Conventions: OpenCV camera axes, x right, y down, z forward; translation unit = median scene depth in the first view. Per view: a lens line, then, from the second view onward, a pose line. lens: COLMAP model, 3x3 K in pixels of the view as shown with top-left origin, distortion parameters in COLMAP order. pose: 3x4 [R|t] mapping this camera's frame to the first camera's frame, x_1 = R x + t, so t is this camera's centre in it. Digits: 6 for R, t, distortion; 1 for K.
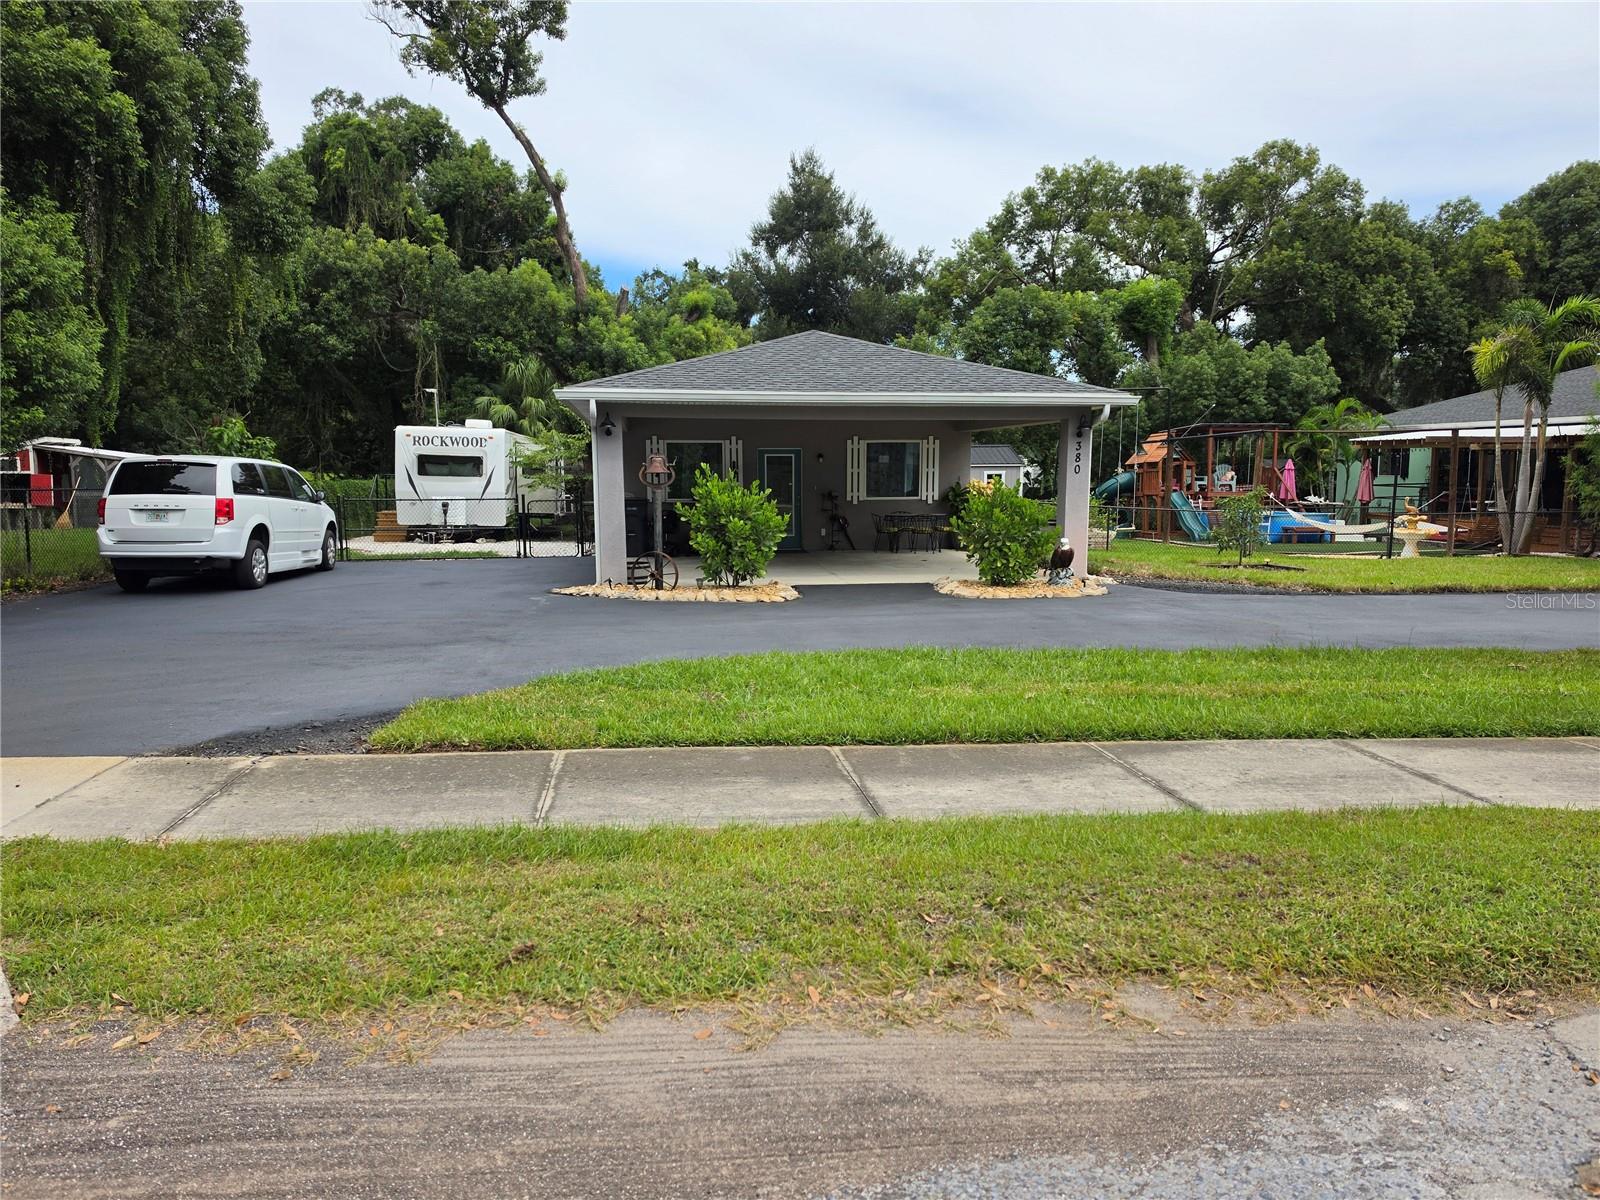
lens RADIAL K [[1068.5, 0, 741.1], [0, 1068.5, 595.2], [0, 0, 1]] dist [0.125834, -0.218102]
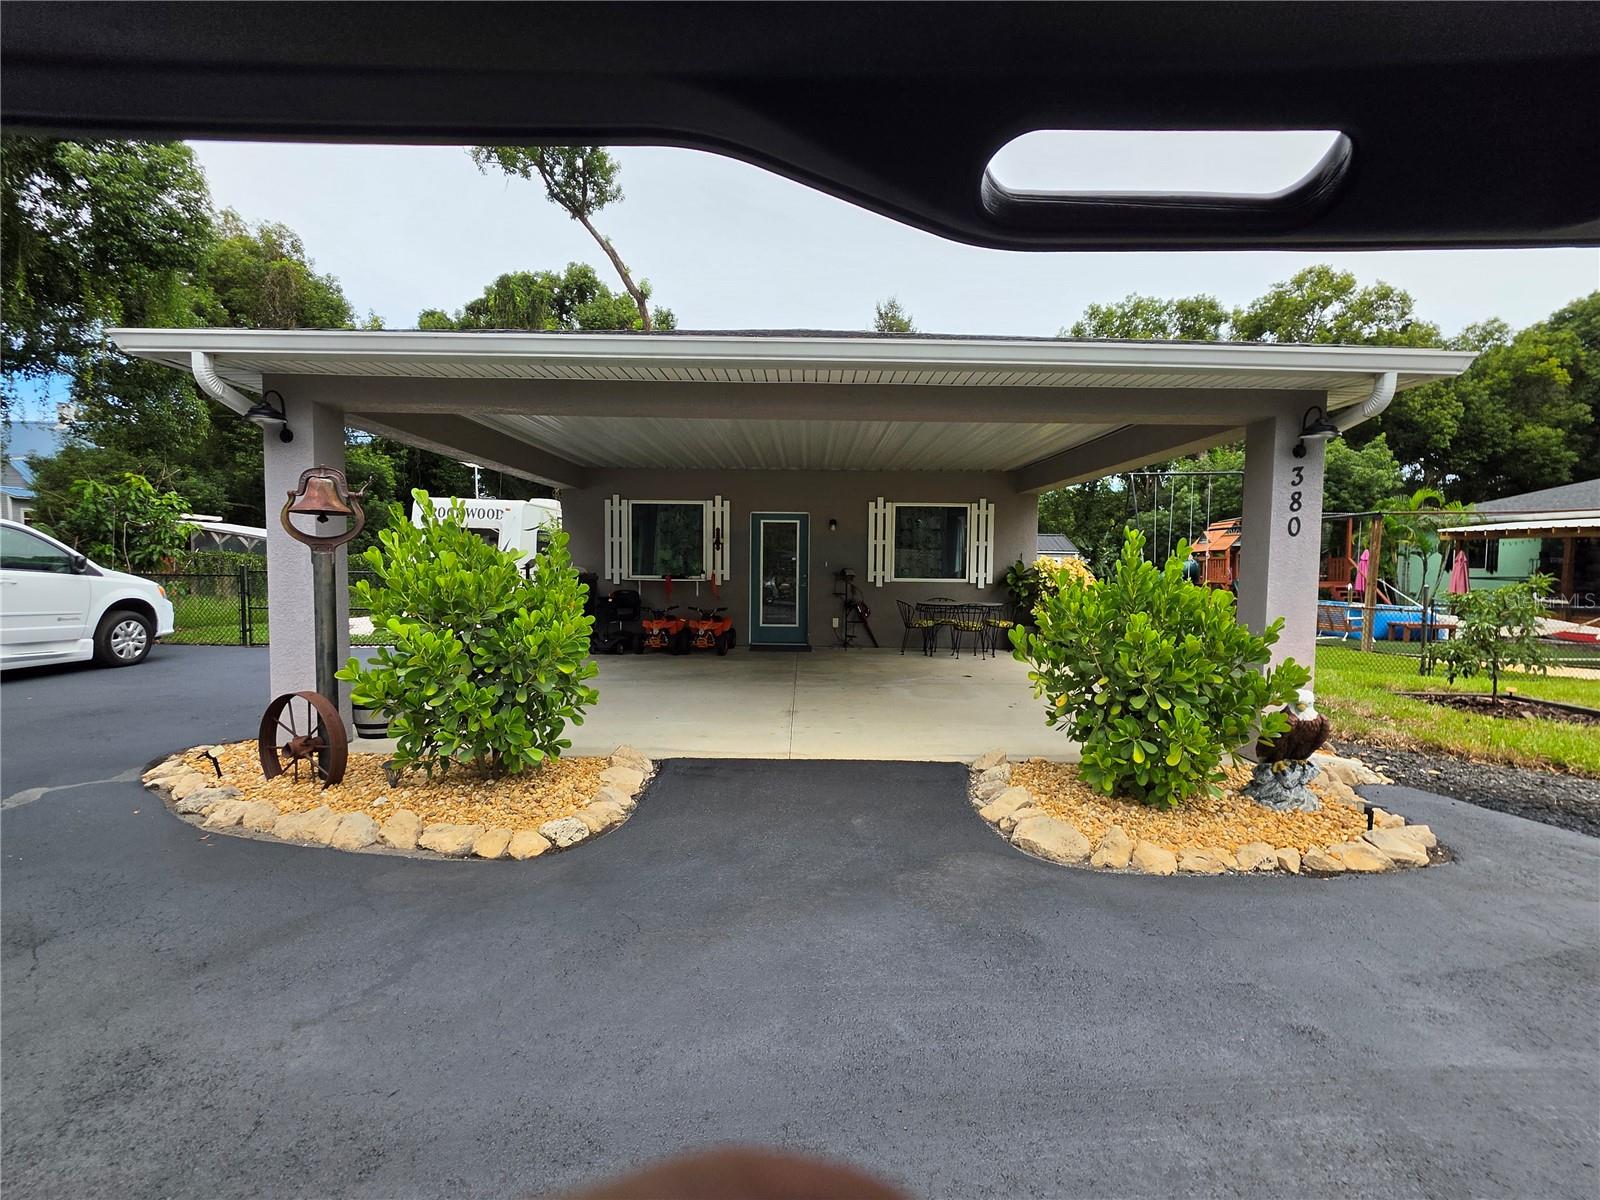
lens RADIAL K [[647.0, 0, 800.0], [0, 647.0, 600.0], [0, 0, 1]] dist [-0.000112, 0.000201]
pose [[0.992813, 0.023343, -0.117377, 0.074590], [-0.029898, 0.998072, -0.054395, -0.035199], [0.115880, 0.057513, 0.991597, 0.386156]]
